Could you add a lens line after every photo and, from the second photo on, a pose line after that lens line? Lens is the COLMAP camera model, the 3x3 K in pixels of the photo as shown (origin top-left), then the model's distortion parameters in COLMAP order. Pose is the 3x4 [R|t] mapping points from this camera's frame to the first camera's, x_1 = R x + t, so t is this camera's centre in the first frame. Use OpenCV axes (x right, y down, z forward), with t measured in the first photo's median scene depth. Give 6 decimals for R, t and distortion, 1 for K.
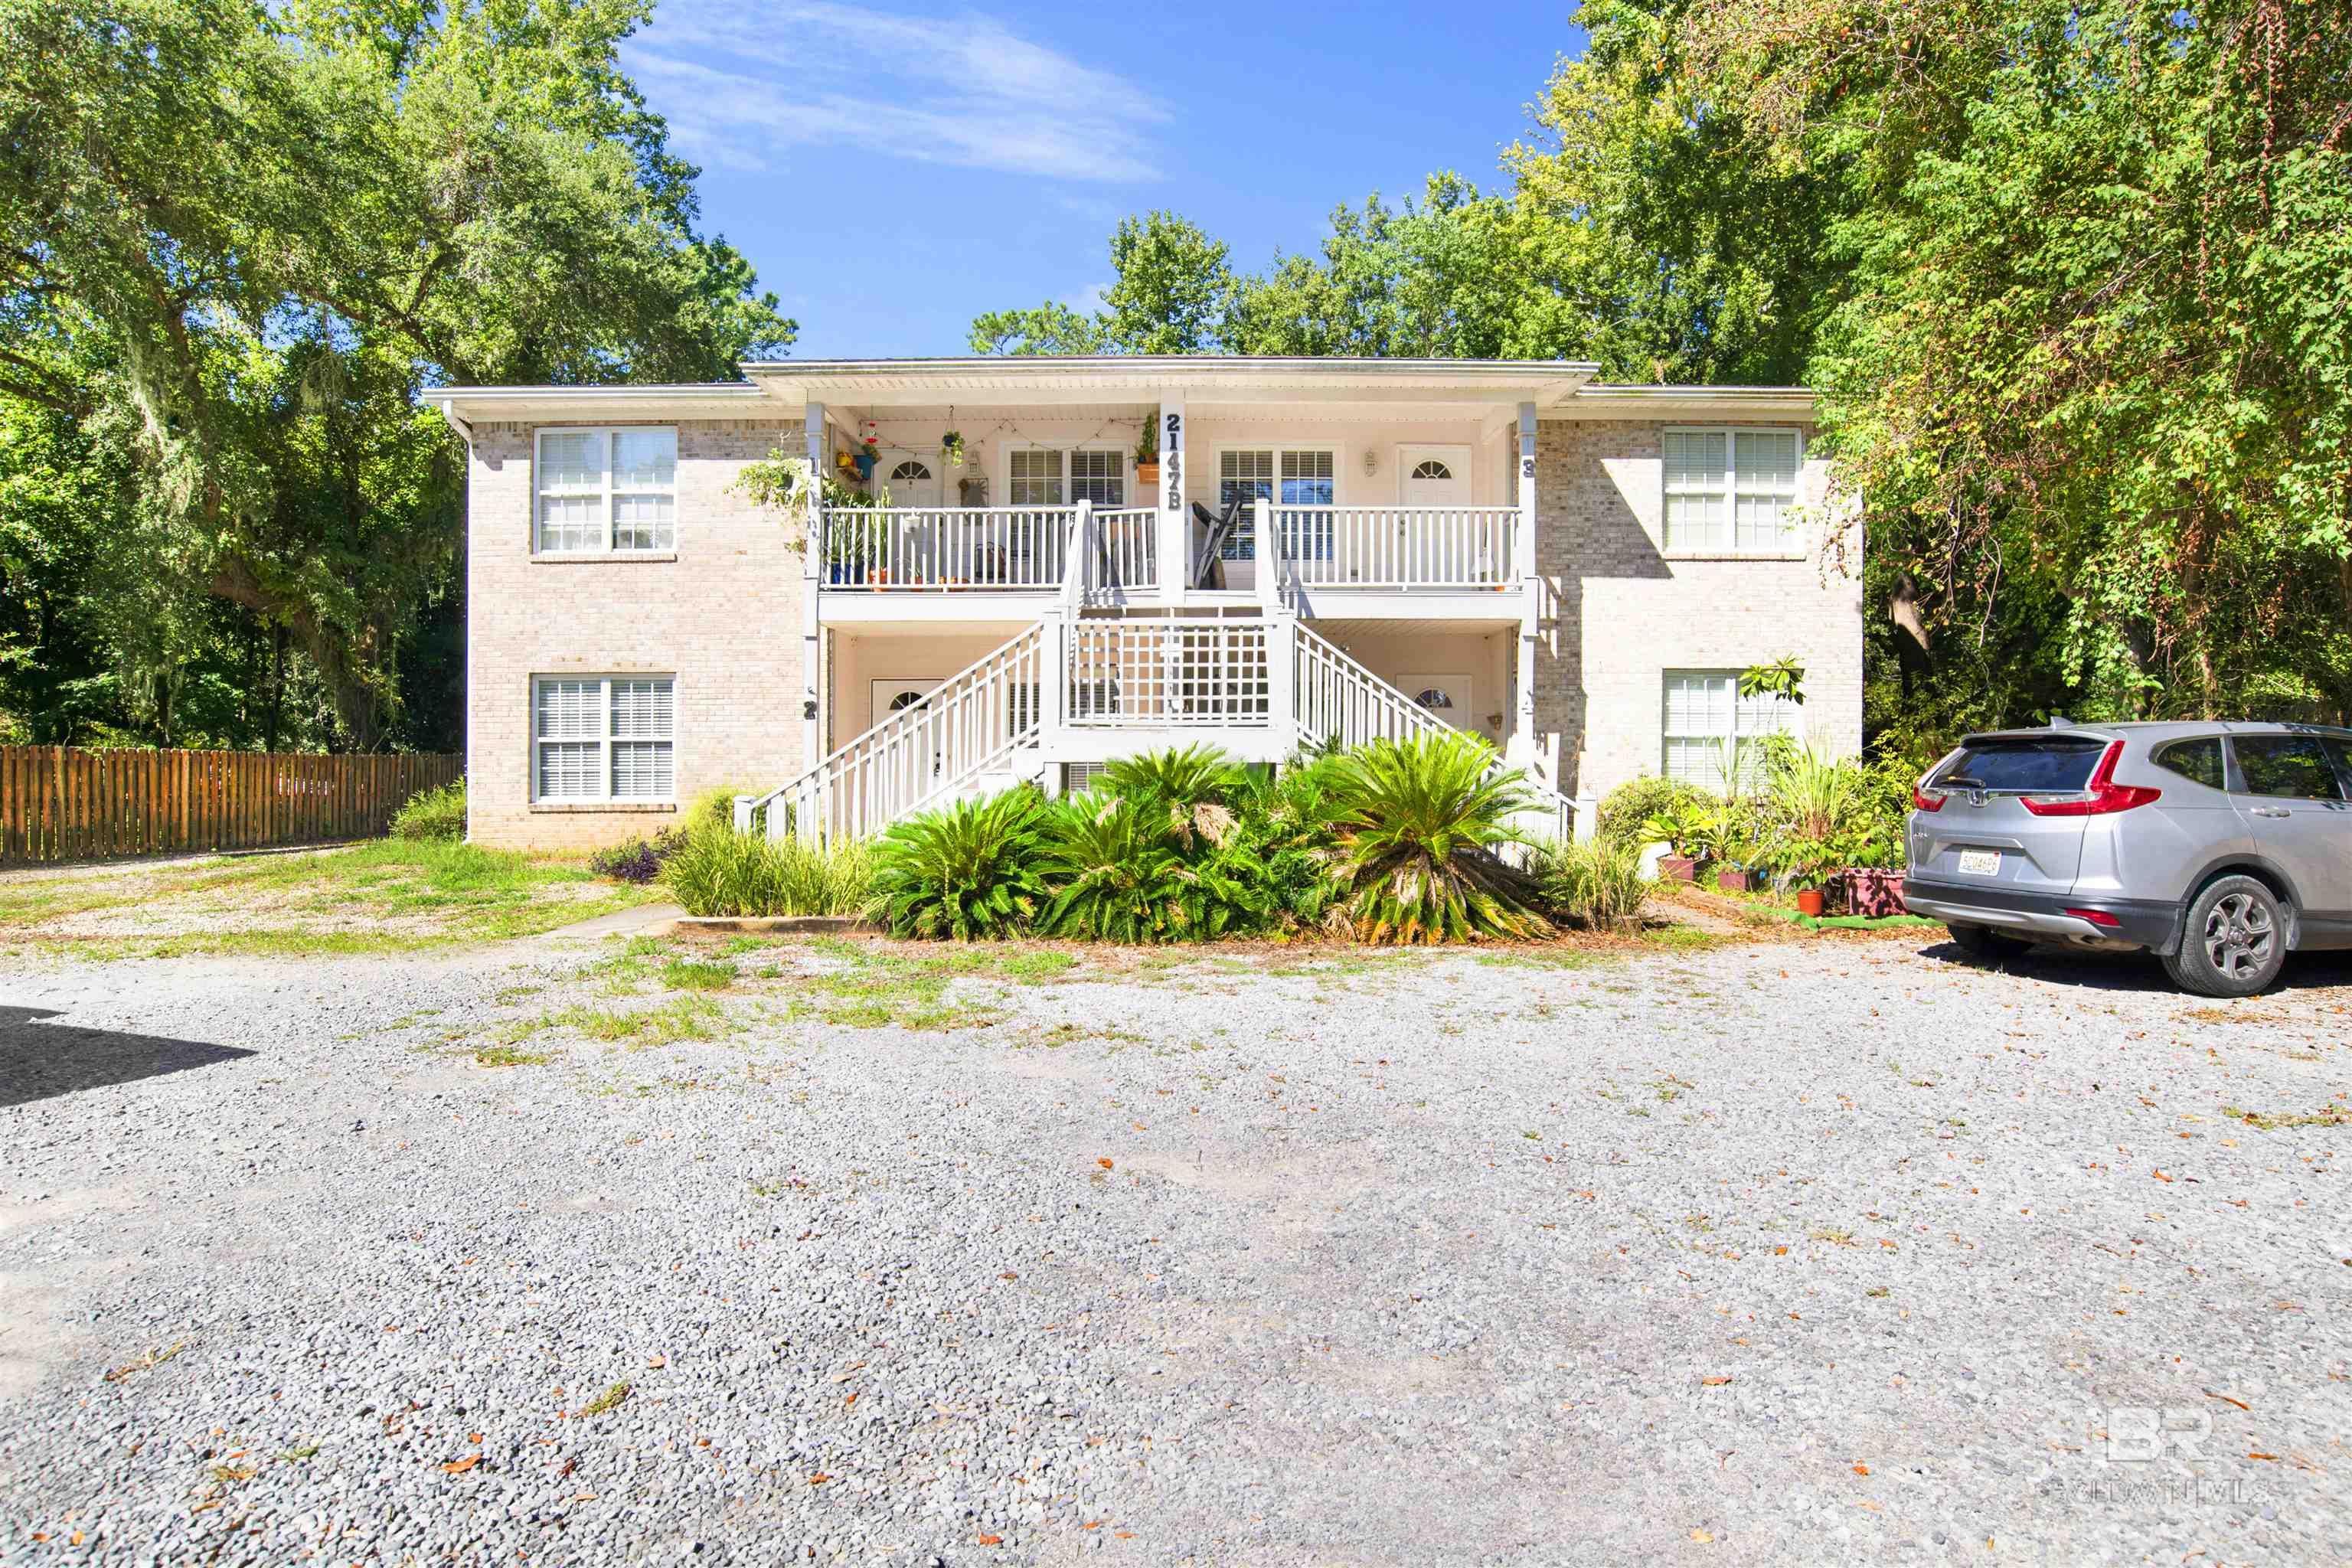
lens RADIAL K [[1262.0, 0, 1182.9], [0, 1262.0, 797.7], [0, 0, 1]] dist [-0.067438, 0.022643]
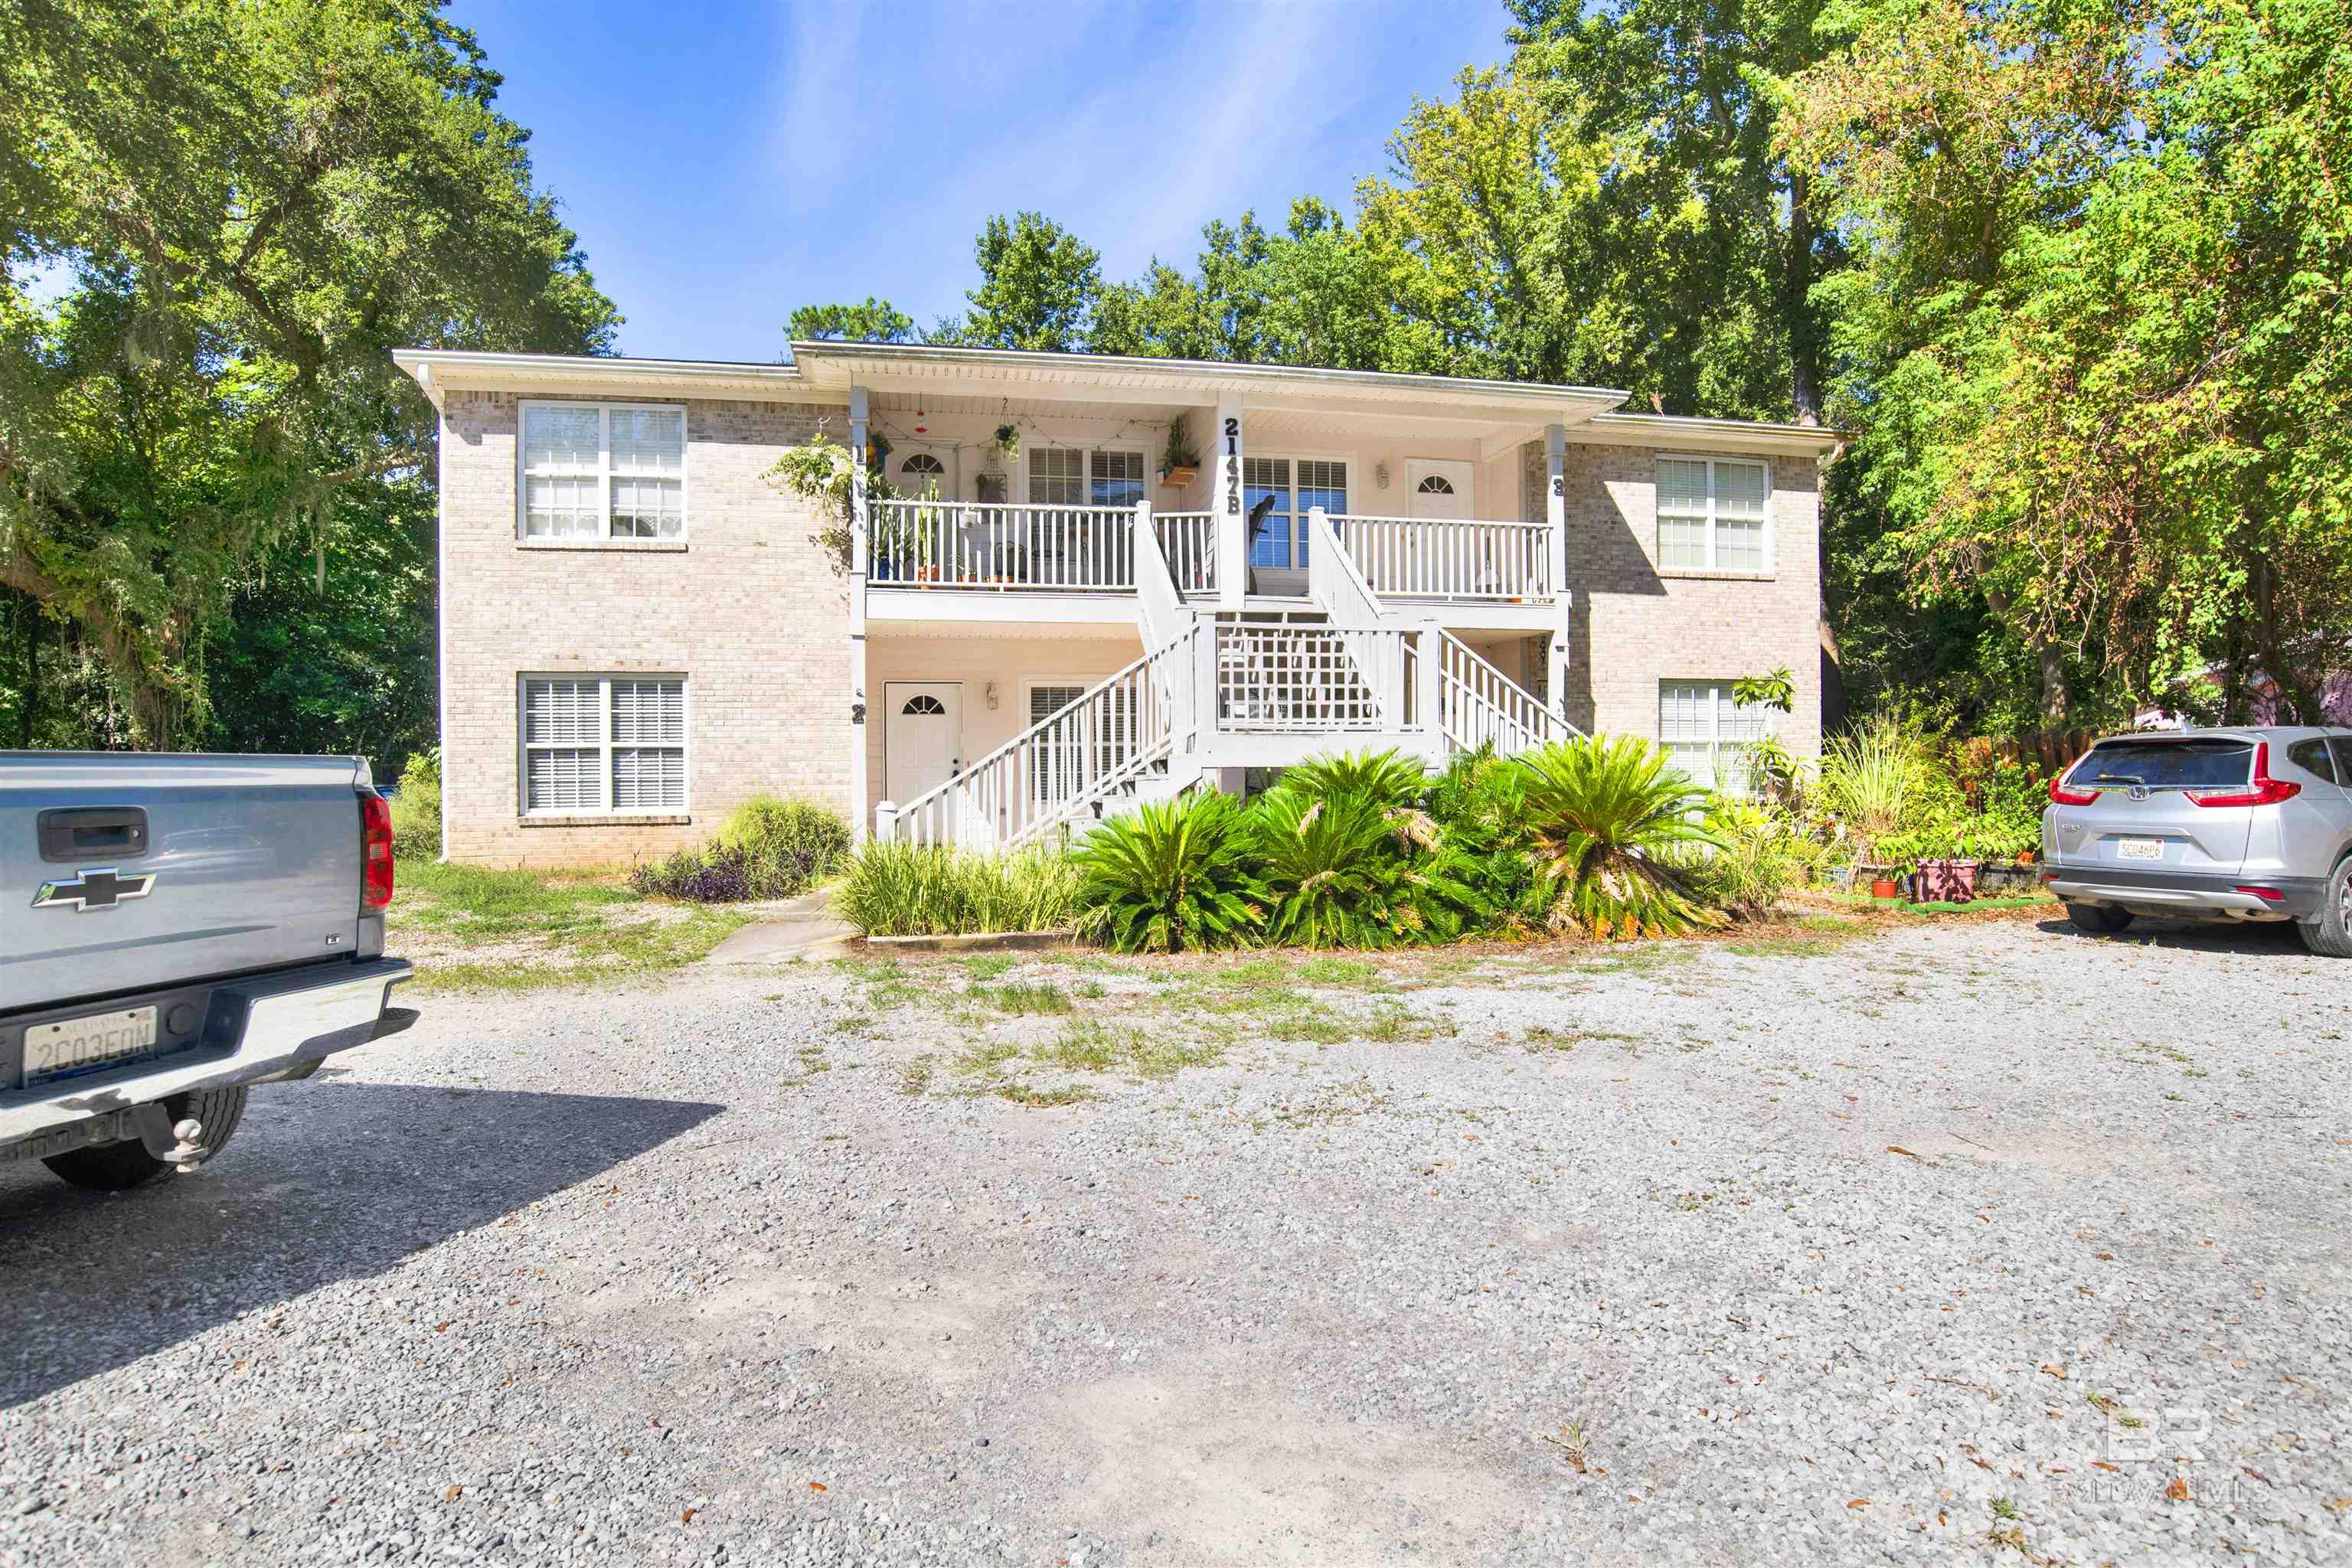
lens RADIAL K [[1262.0, 0, 1097.3], [0, 1262.0, 780.4], [0, 0, 1]] dist [-0.067438, 0.022643]
pose [[0.982435, -0.006860, 0.186479, -0.290754], [0.010746, 0.999746, -0.019831, 0.000398], [-0.186295, 0.021486, 0.982259, 0.042939]]
